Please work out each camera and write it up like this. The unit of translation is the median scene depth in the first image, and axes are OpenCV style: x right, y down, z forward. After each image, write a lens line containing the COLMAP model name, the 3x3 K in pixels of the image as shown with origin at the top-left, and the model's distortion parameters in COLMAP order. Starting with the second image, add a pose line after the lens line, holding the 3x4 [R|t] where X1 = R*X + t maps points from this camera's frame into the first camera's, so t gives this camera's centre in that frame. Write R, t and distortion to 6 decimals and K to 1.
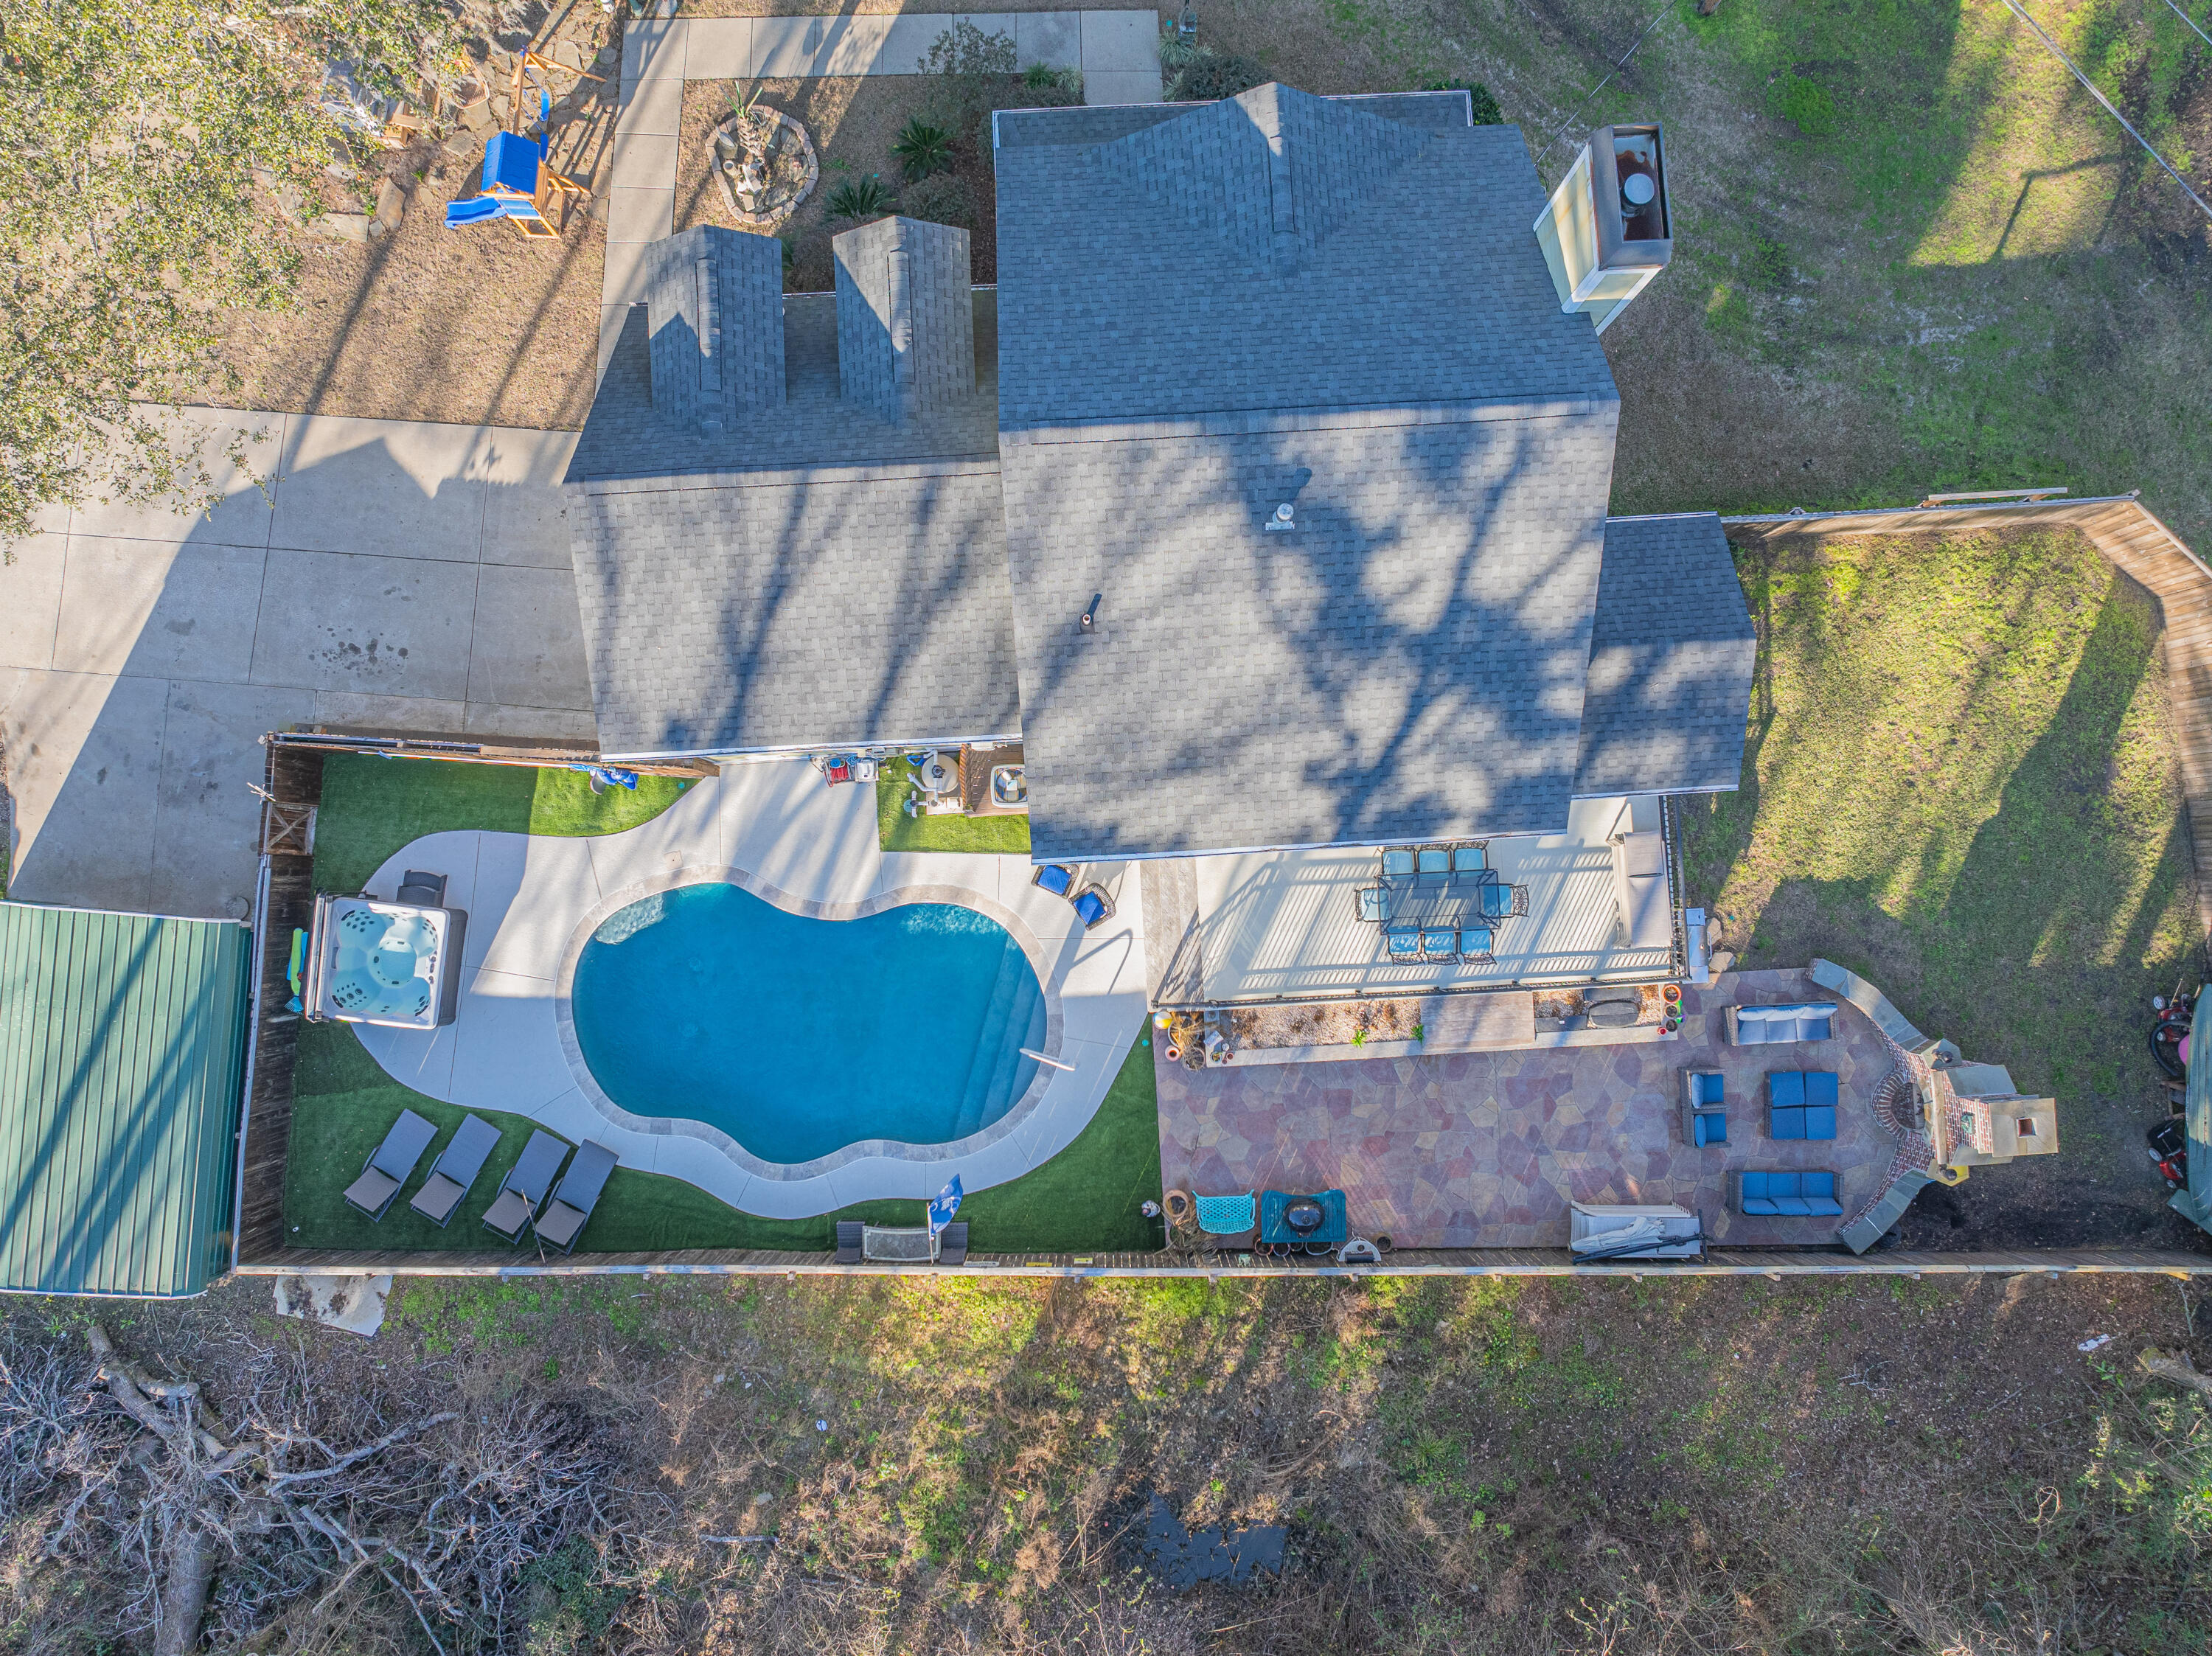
lens RADIAL K [[1645.3, 0, 1106.0], [0, 1645.3, 828.0], [0, 0, 1]] dist [-0.049477, -0.000414]
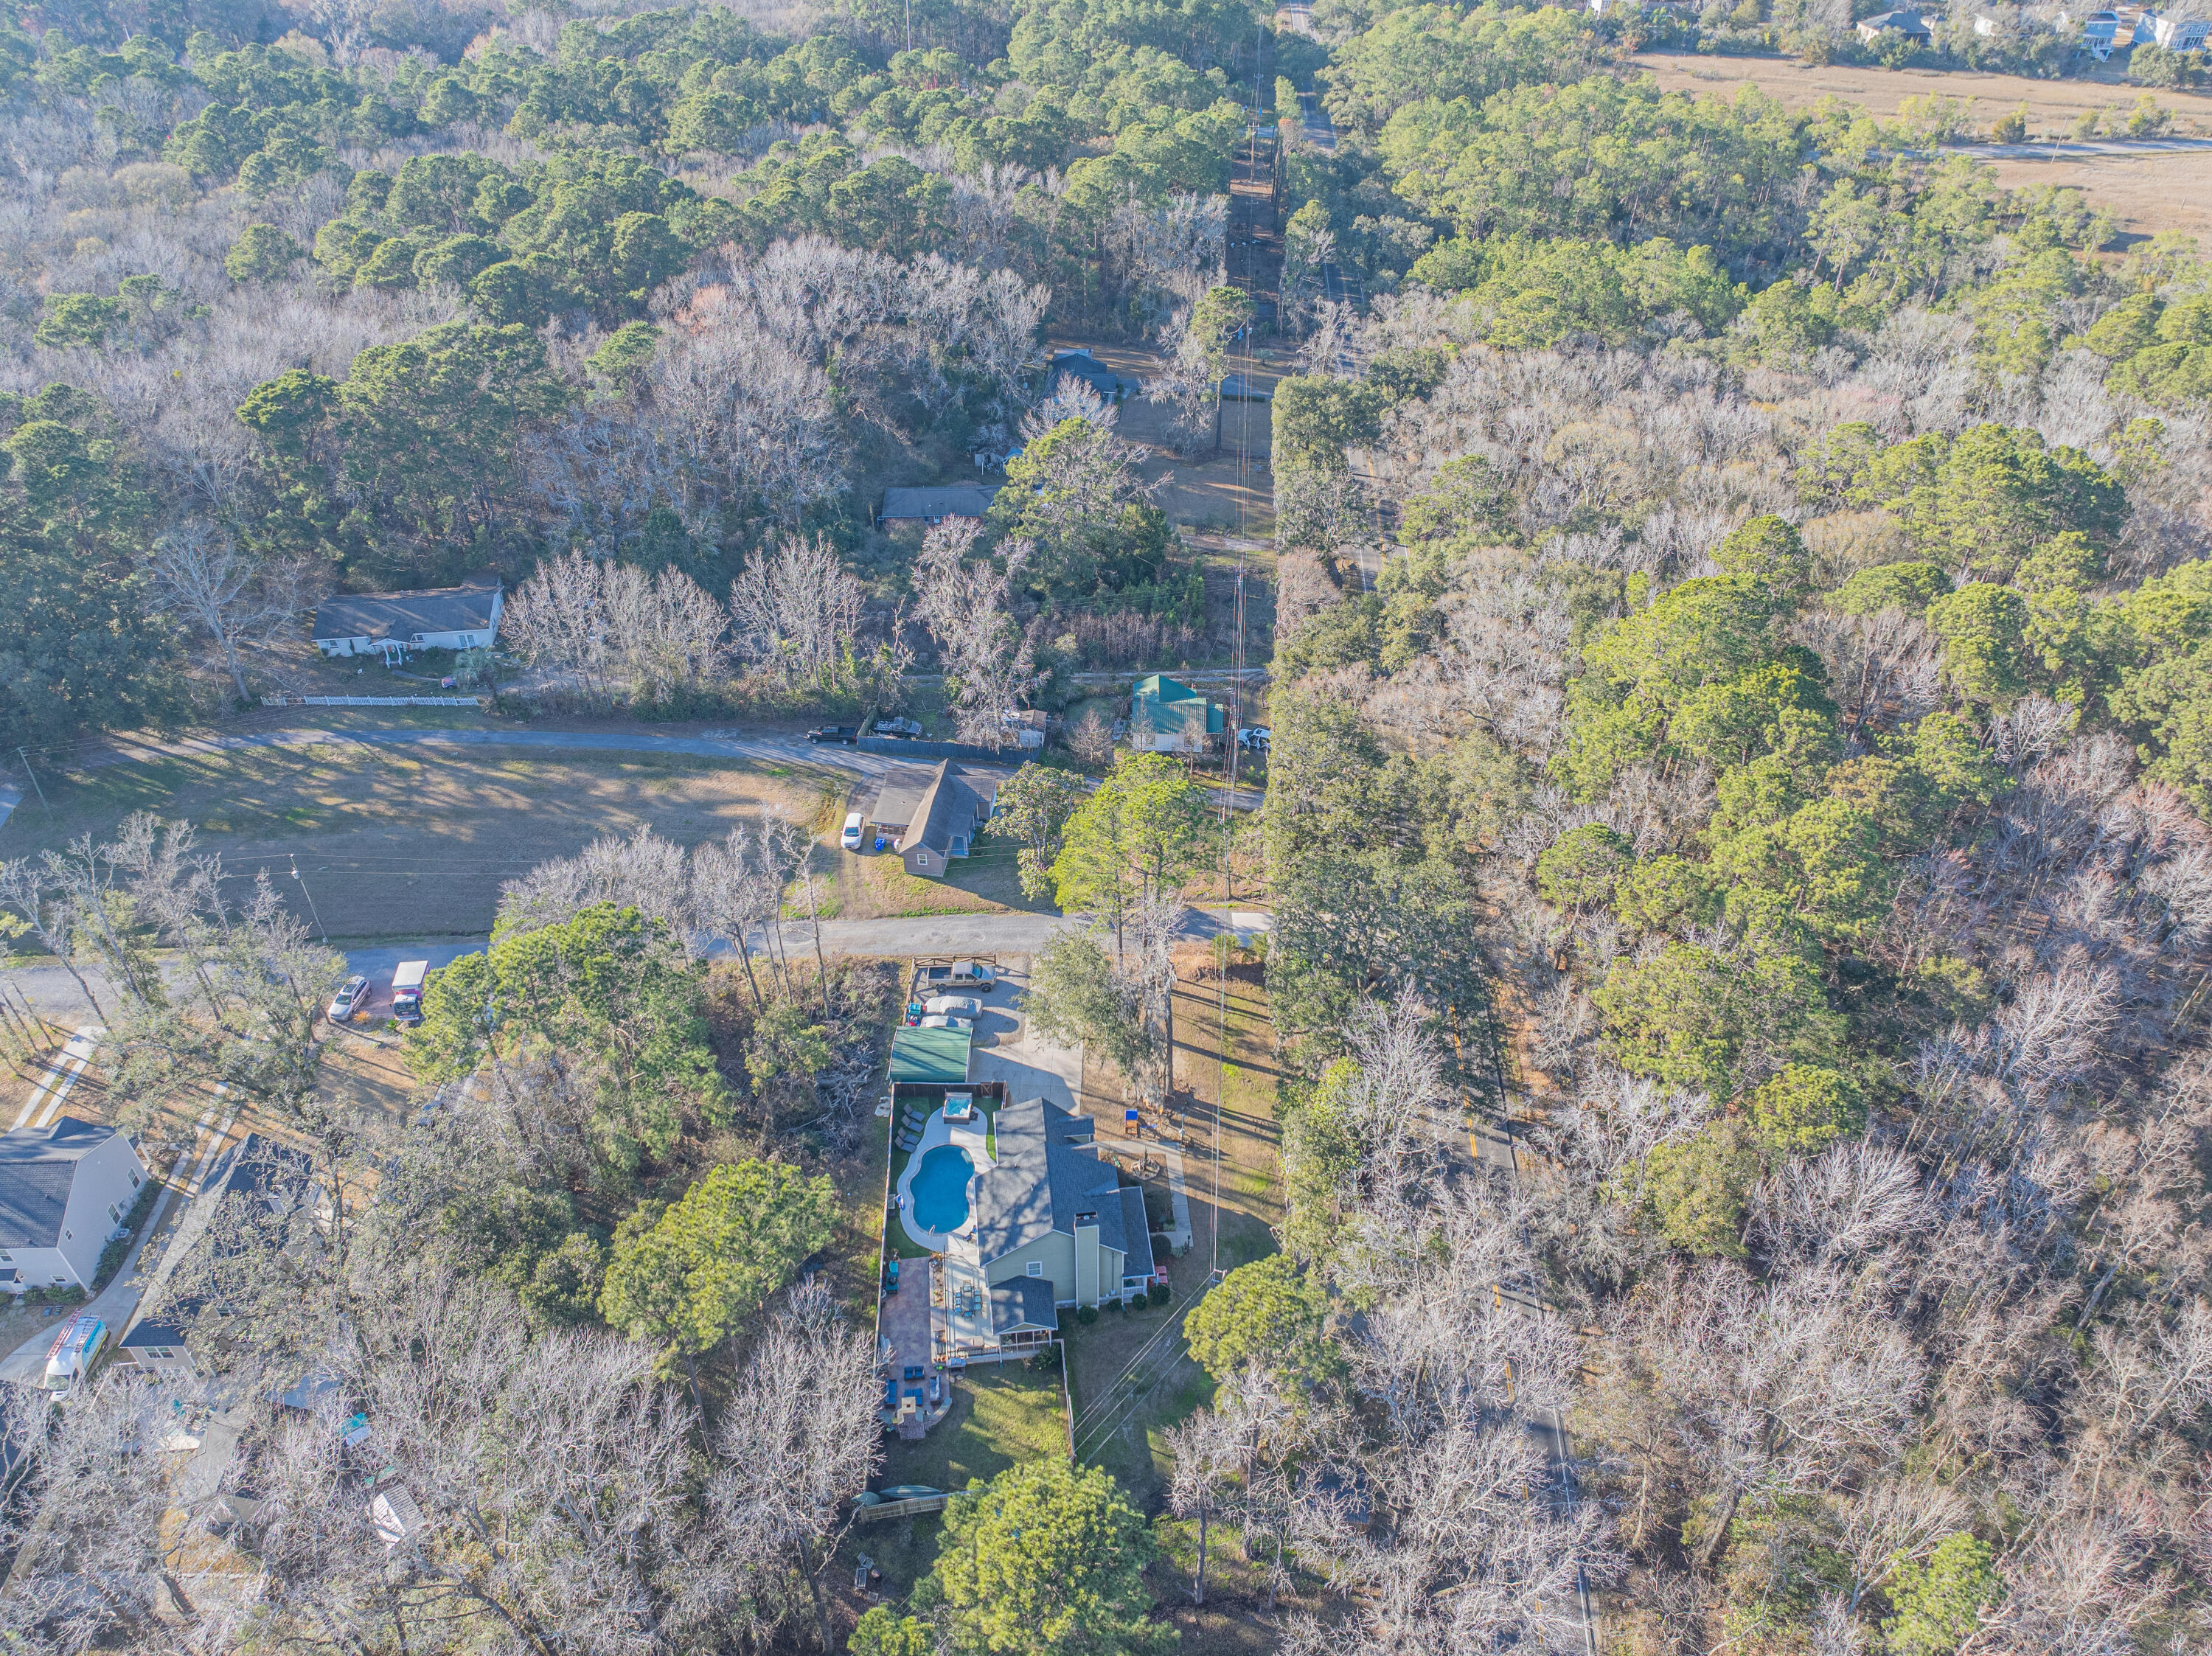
lens RADIAL K [[1545.6, 0, 1106.0], [0, 1545.6, 828.0], [0, 0, 1]] dist [-0.037731, 0.002783]
pose [[0.055783, 0.617963, -0.784226, 2.471231], [-0.998228, 0.050832, -0.030950, -0.236621], [0.020738, 0.784562, 0.619703, -2.276626]]
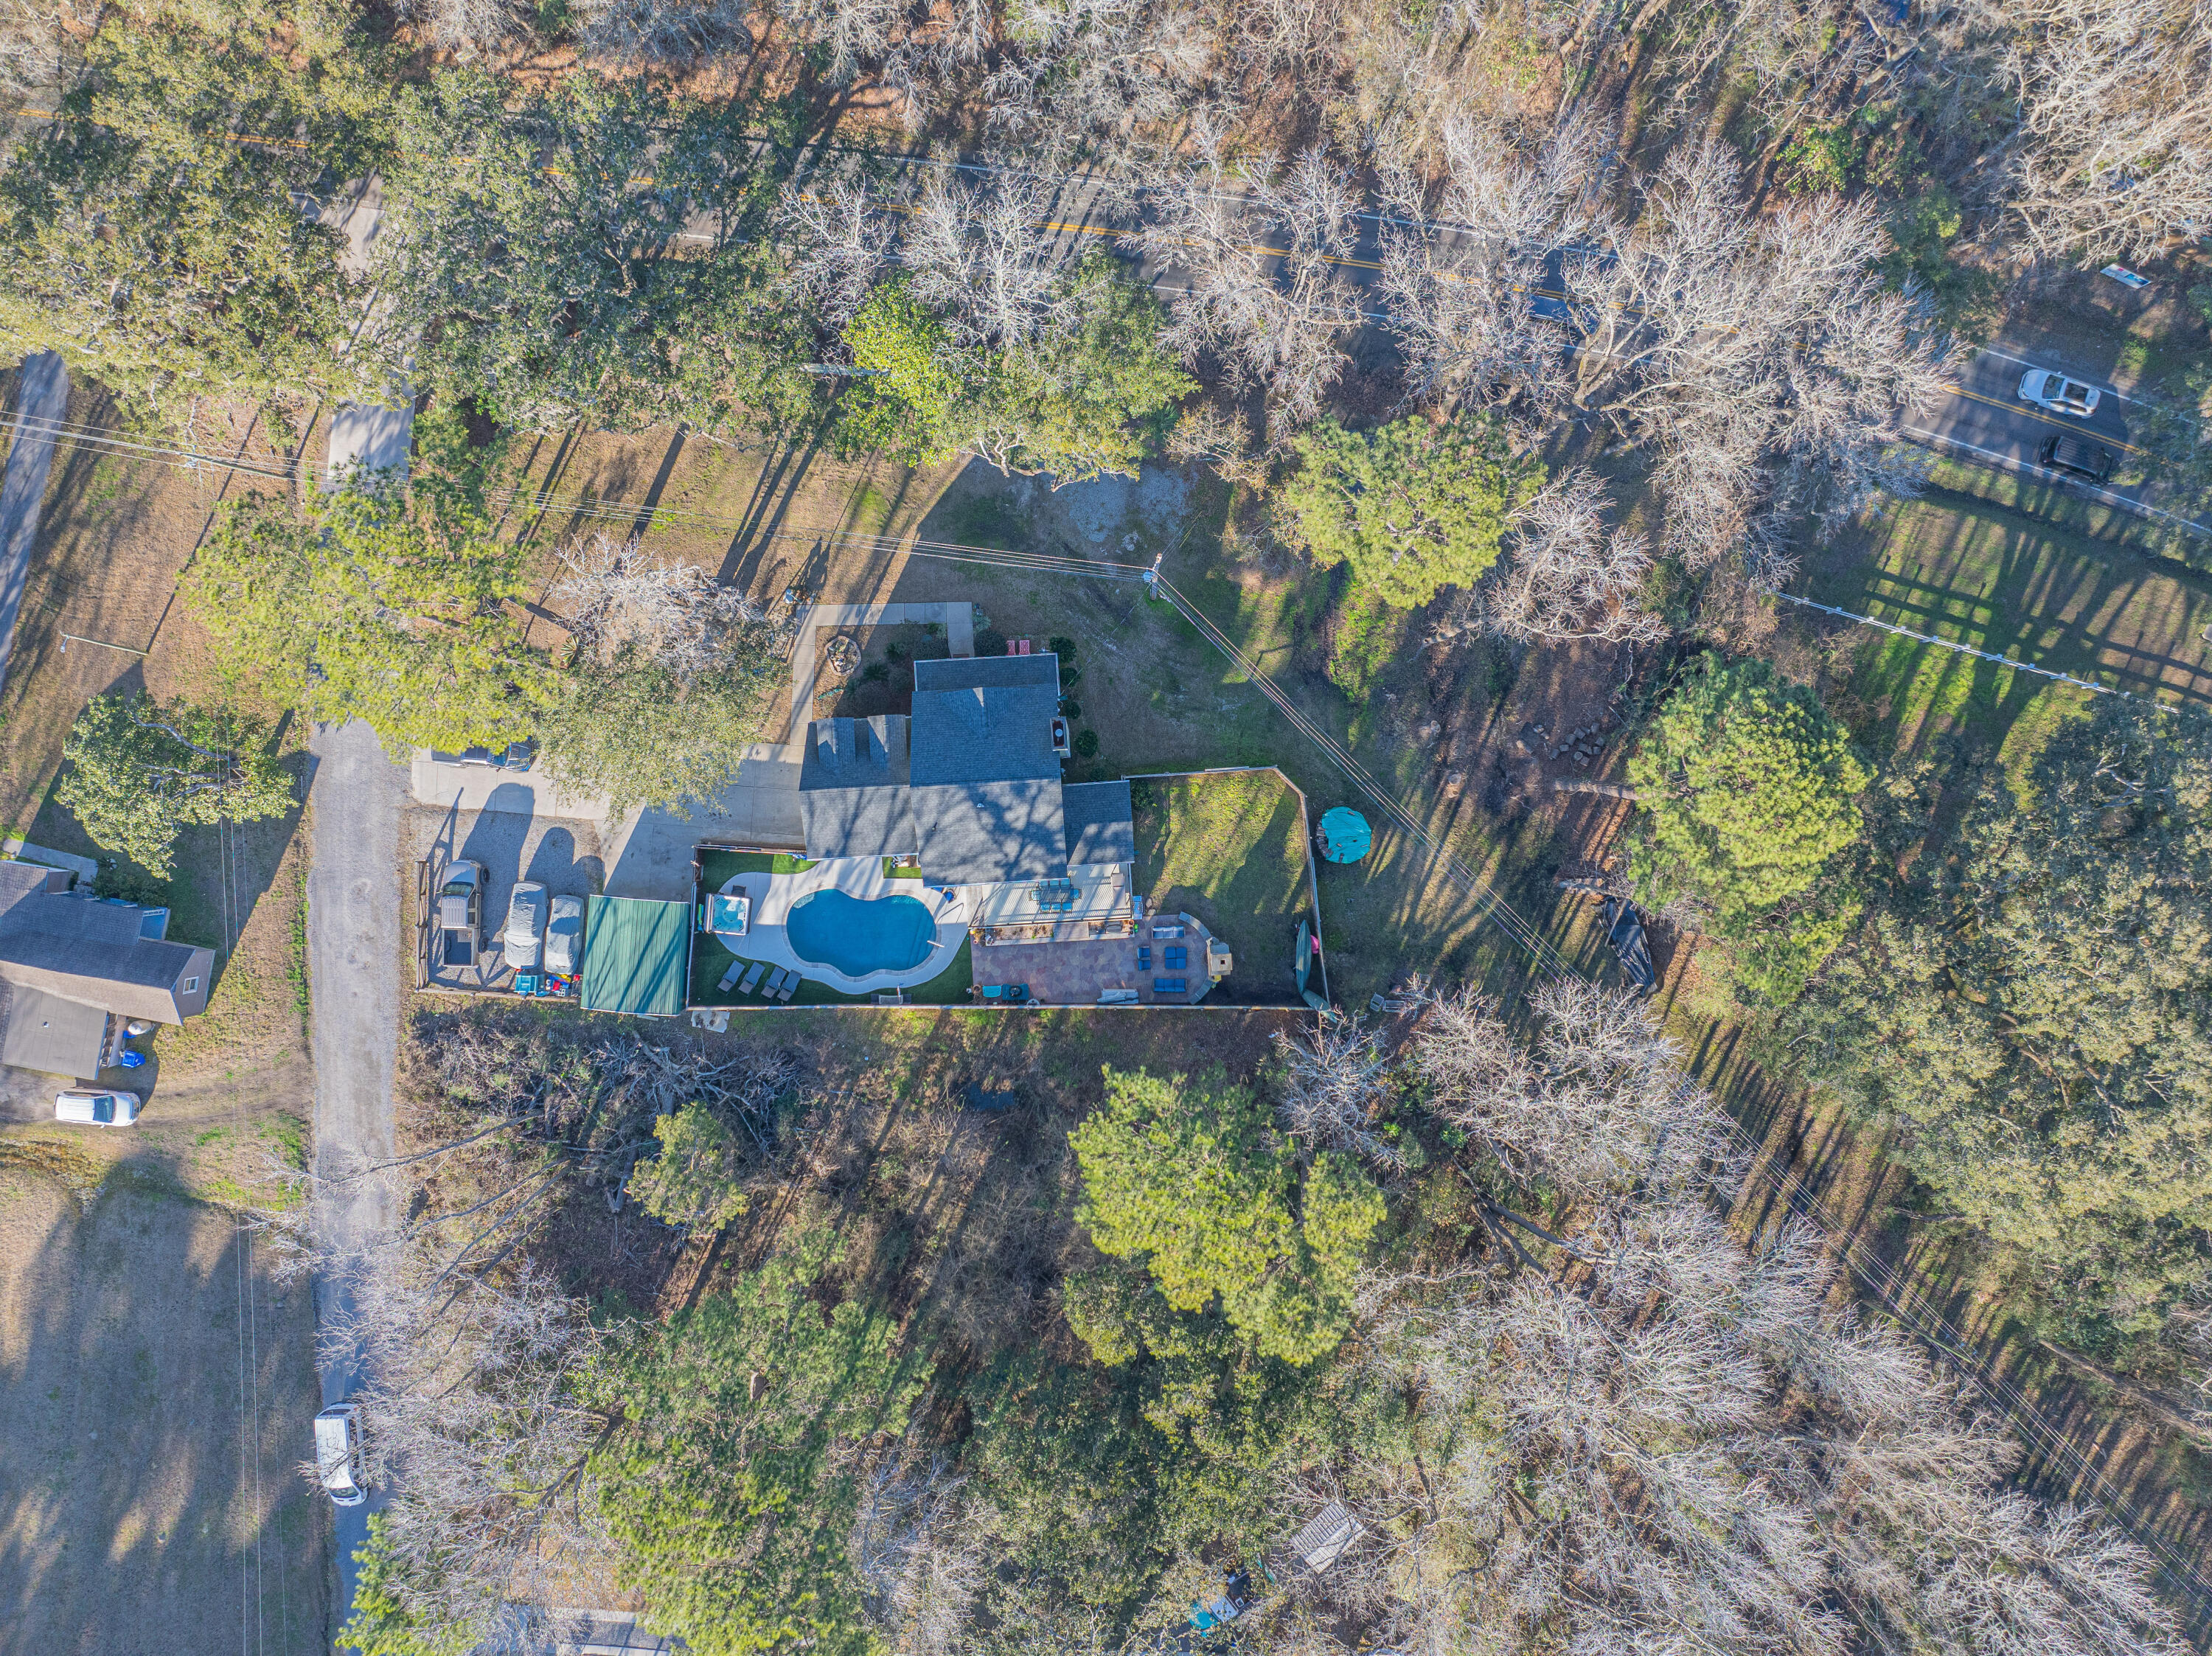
lens RADIAL K [[1545.6, 0, 1106.0], [0, 1545.6, 828.0], [0, 0, 1]] dist [-0.037731, 0.002783]
pose [[0.999991, -0.003581, 0.002244, 0.291477], [0.003507, 0.999481, 0.032010, -0.181284], [-0.002358, -0.032002, 0.999485, -2.021186]]
